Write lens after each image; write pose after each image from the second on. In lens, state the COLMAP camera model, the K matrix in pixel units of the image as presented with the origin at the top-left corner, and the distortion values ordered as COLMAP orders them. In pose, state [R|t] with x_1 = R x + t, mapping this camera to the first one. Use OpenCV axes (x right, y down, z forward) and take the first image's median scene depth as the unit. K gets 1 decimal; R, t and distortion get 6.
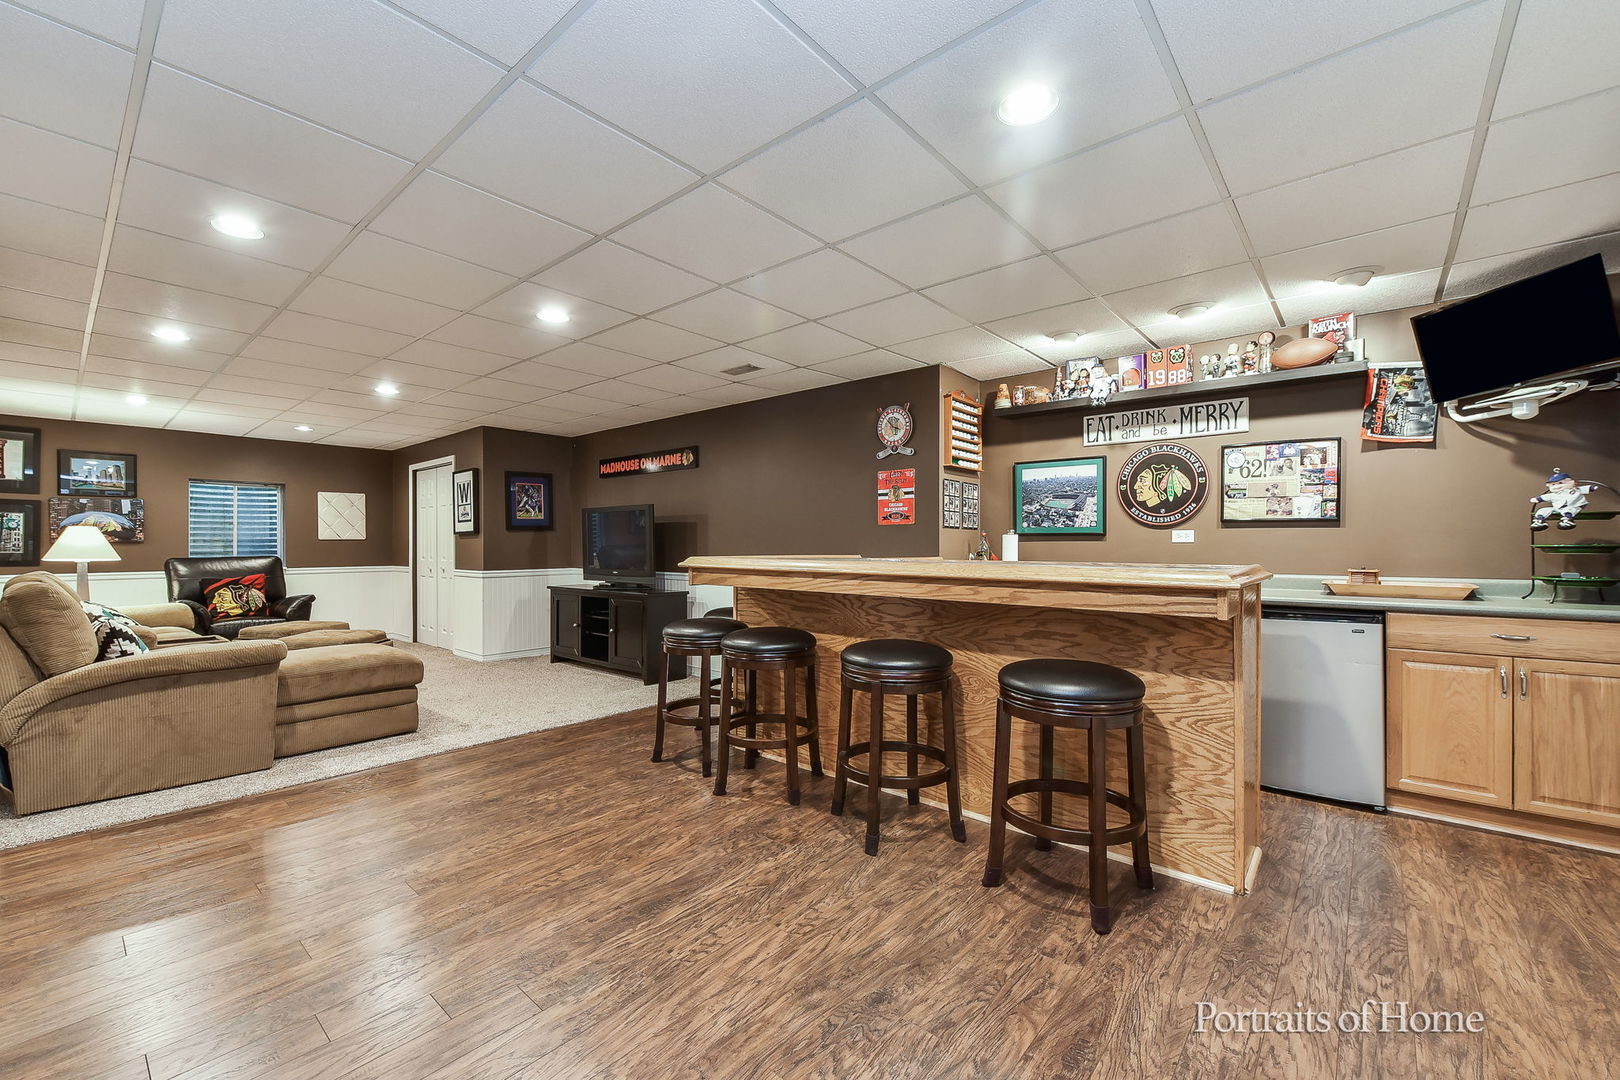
lens RADIAL K [[651.1, 0, 812.2], [0, 651.1, 542.4], [0, 0, 1]] dist [-0.015901, -0.001110]
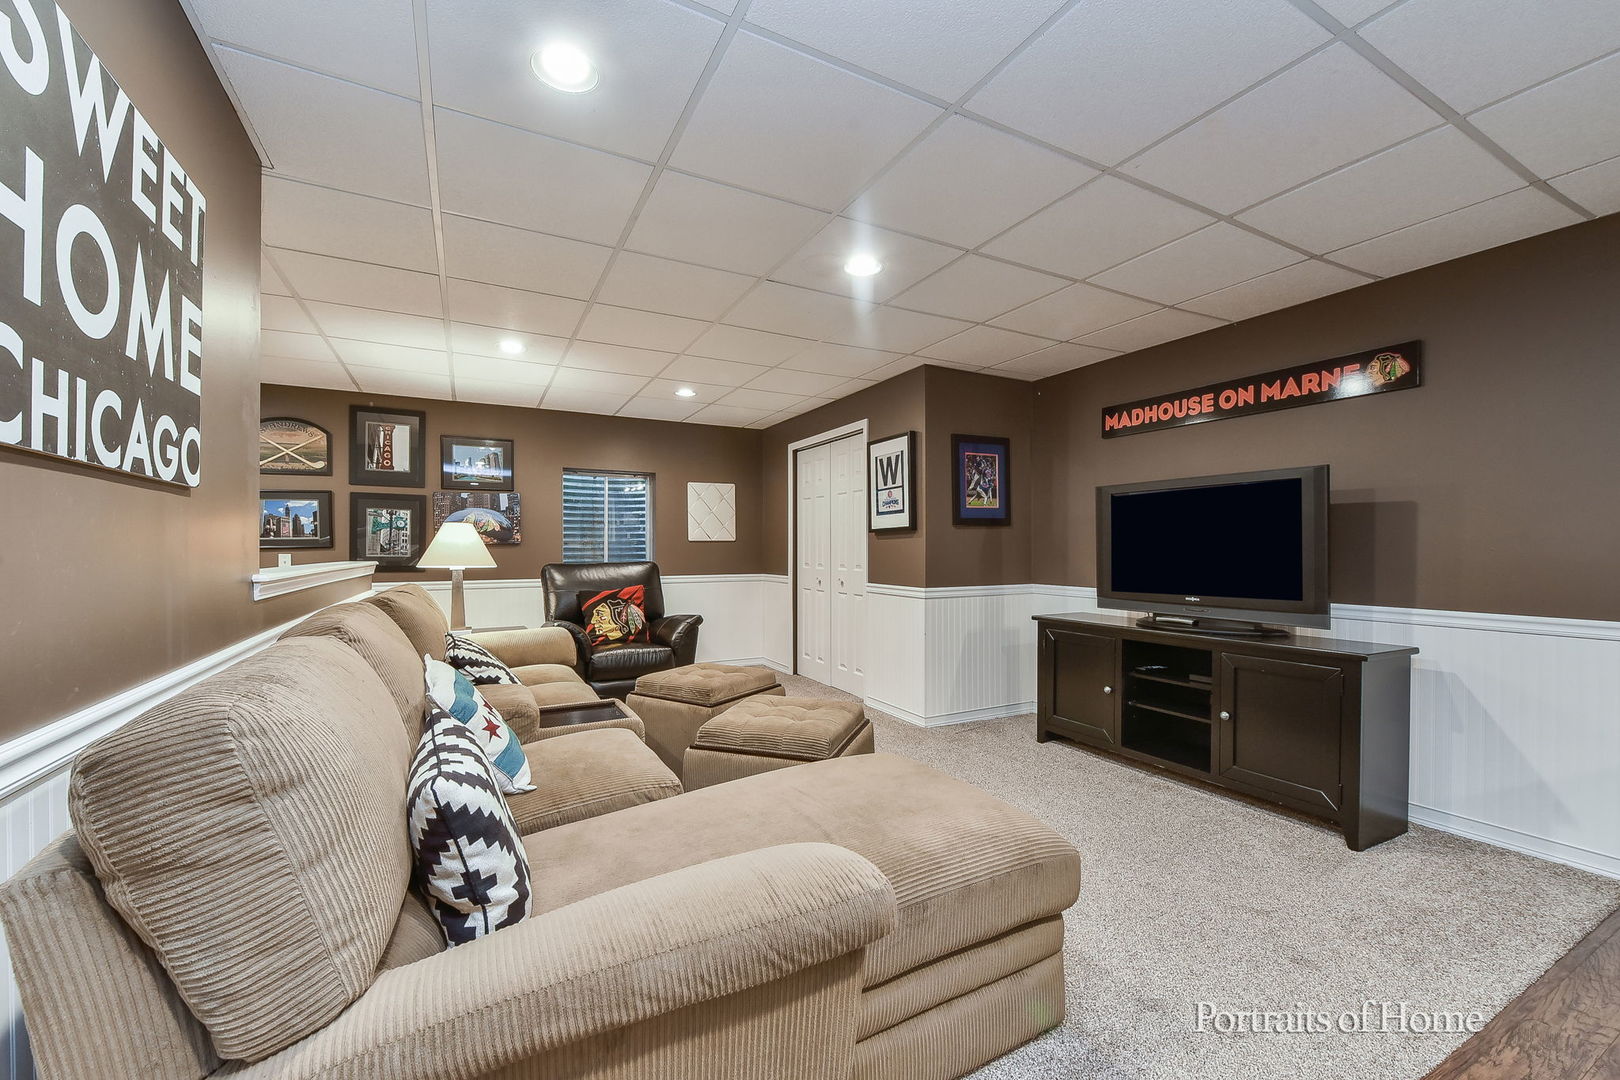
lens RADIAL K [[651.1, 0, 811.6], [0, 651.1, 546.1], [0, 0, 1]] dist [-0.015901, -0.001110]
pose [[0.926329, 0.000765, -0.376715, -0.375260], [-0.000265, 0.999999, 0.001378, 0.001415], [0.376716, -0.001176, 0.926328, 0.358943]]
